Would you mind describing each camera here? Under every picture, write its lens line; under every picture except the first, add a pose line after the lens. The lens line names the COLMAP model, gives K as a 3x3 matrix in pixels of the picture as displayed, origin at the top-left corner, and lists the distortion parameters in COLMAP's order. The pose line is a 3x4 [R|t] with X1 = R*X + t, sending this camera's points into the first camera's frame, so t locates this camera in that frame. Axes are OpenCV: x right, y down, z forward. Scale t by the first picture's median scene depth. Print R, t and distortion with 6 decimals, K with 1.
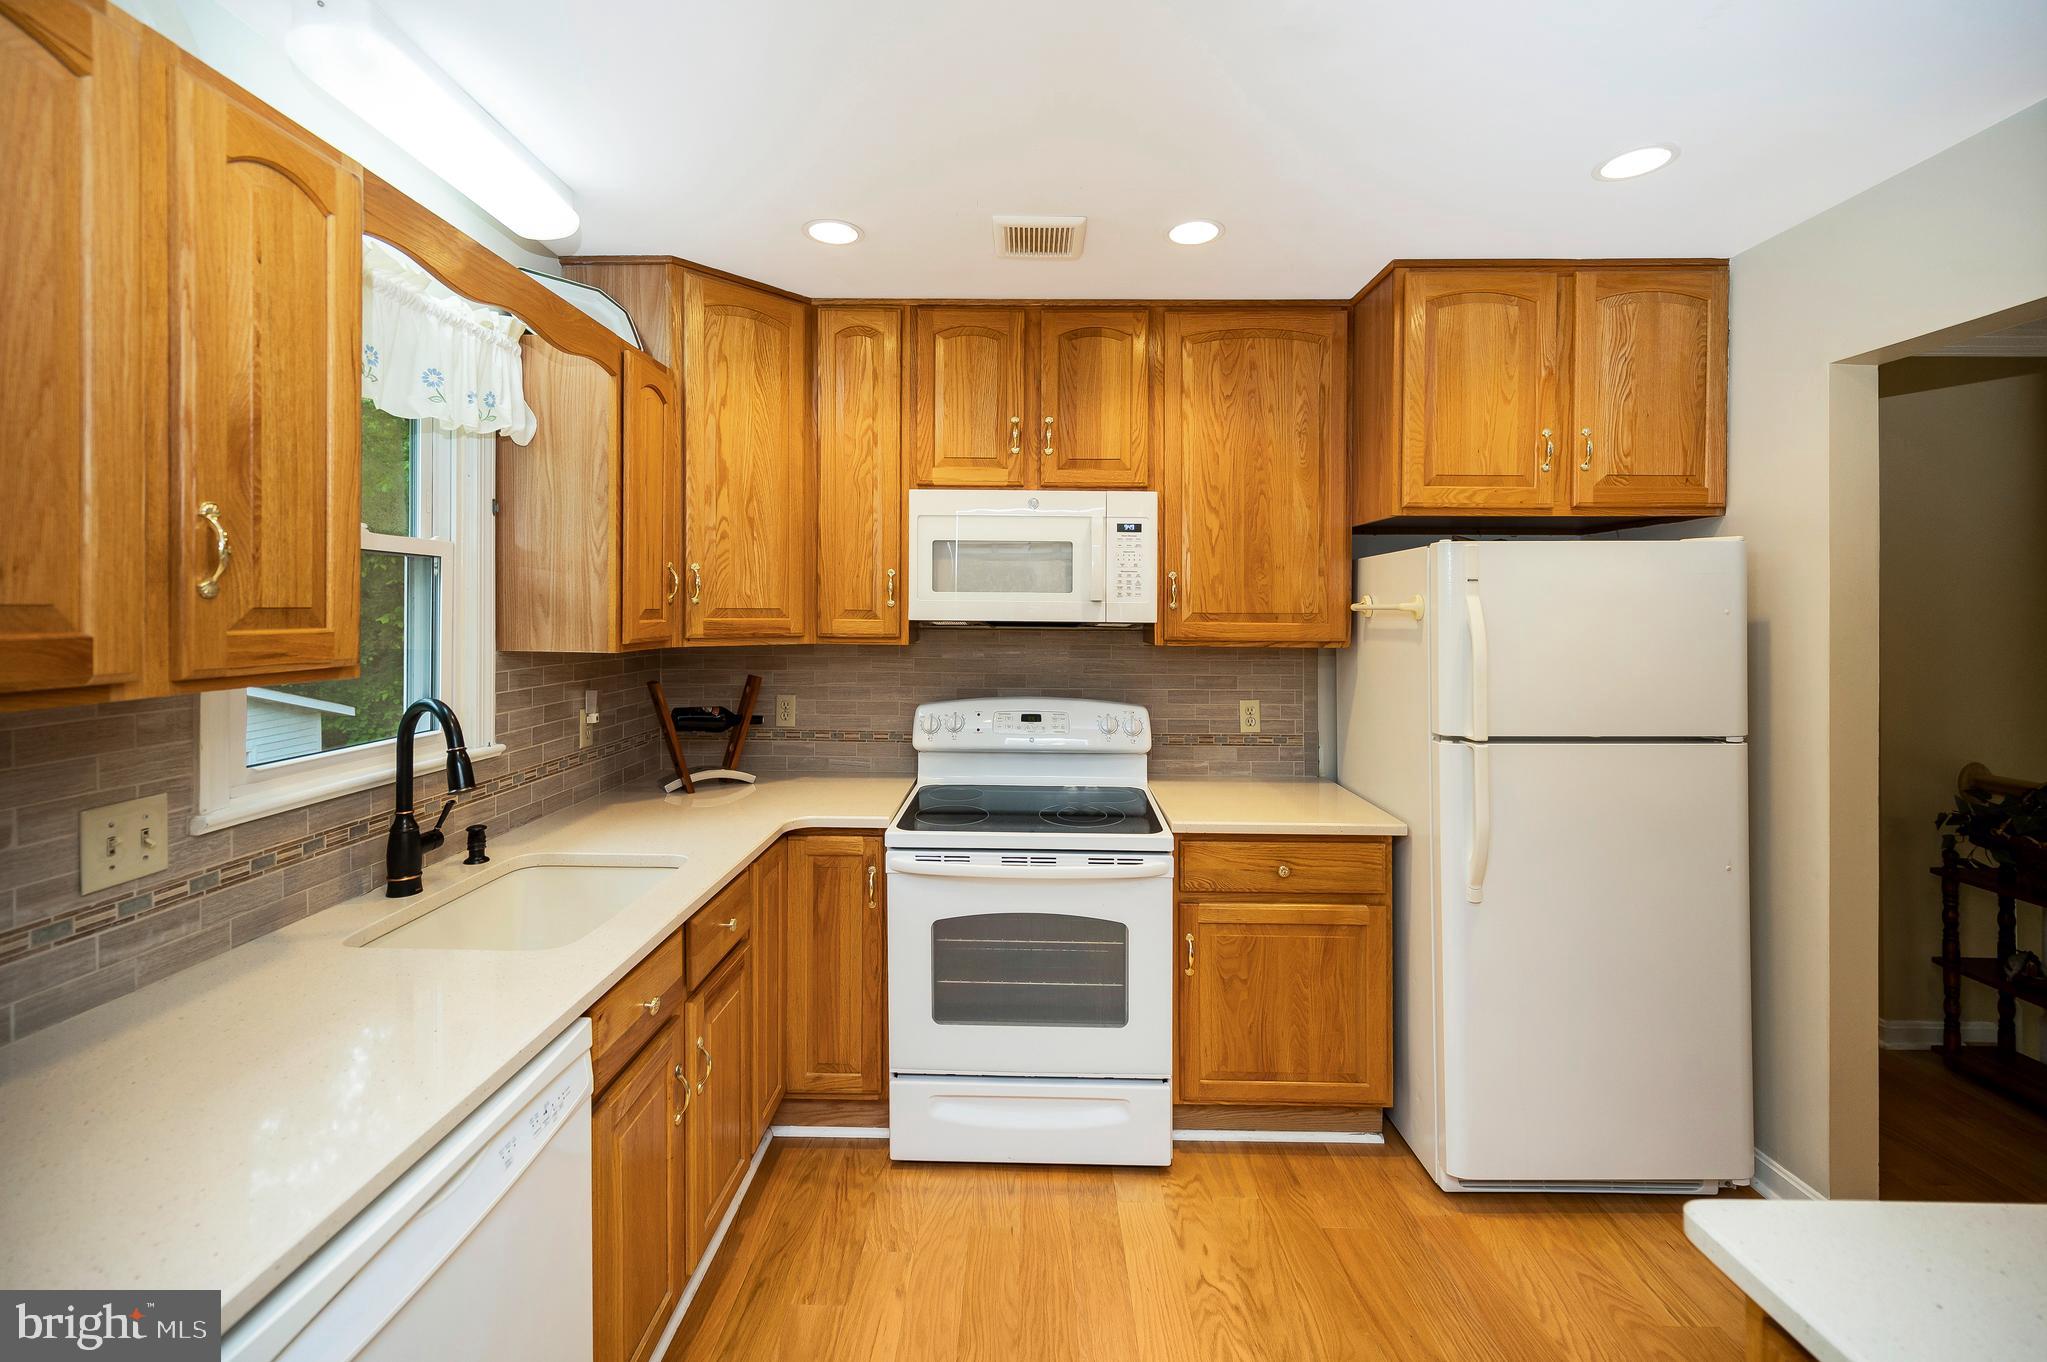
lens RADIAL K [[851.5, 0, 1019.4], [0, 851.5, 615.3], [0, 0, 1]] dist [0.014816, 0.000343]
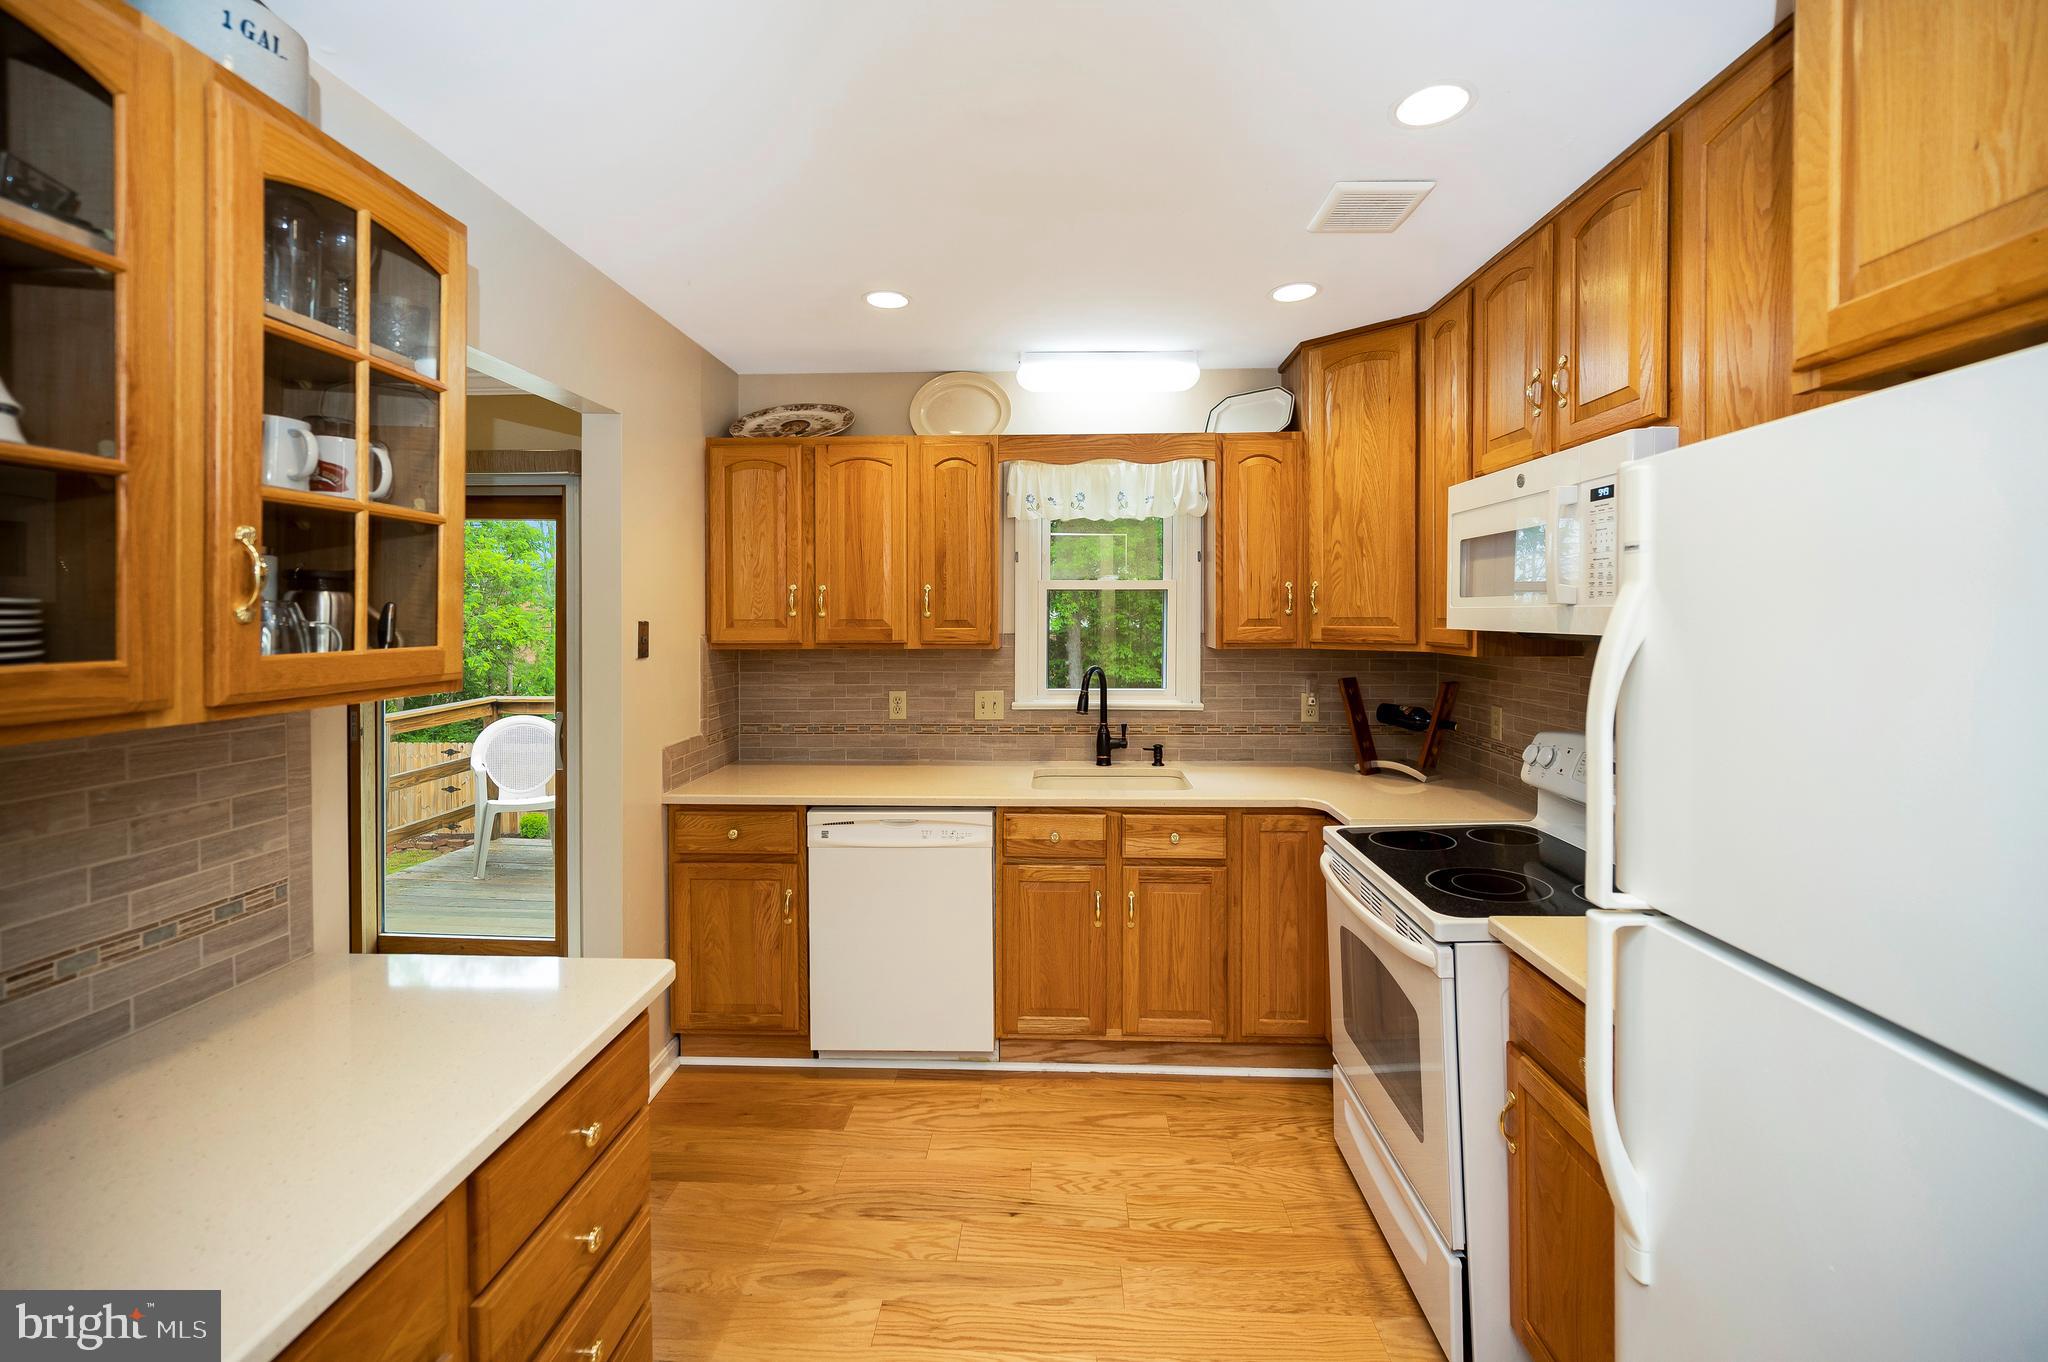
lens RADIAL K [[830.3, 0, 1030.7], [0, 830.3, 659.7], [0, 0, 1]] dist [-0.013883, -0.000328]
pose [[-0.002511, 0.042888, -0.999077, 0.790650], [-0.002917, 0.999075, 0.042895, 0.001493], [0.999993, 0.003022, -0.002383, 0.563368]]
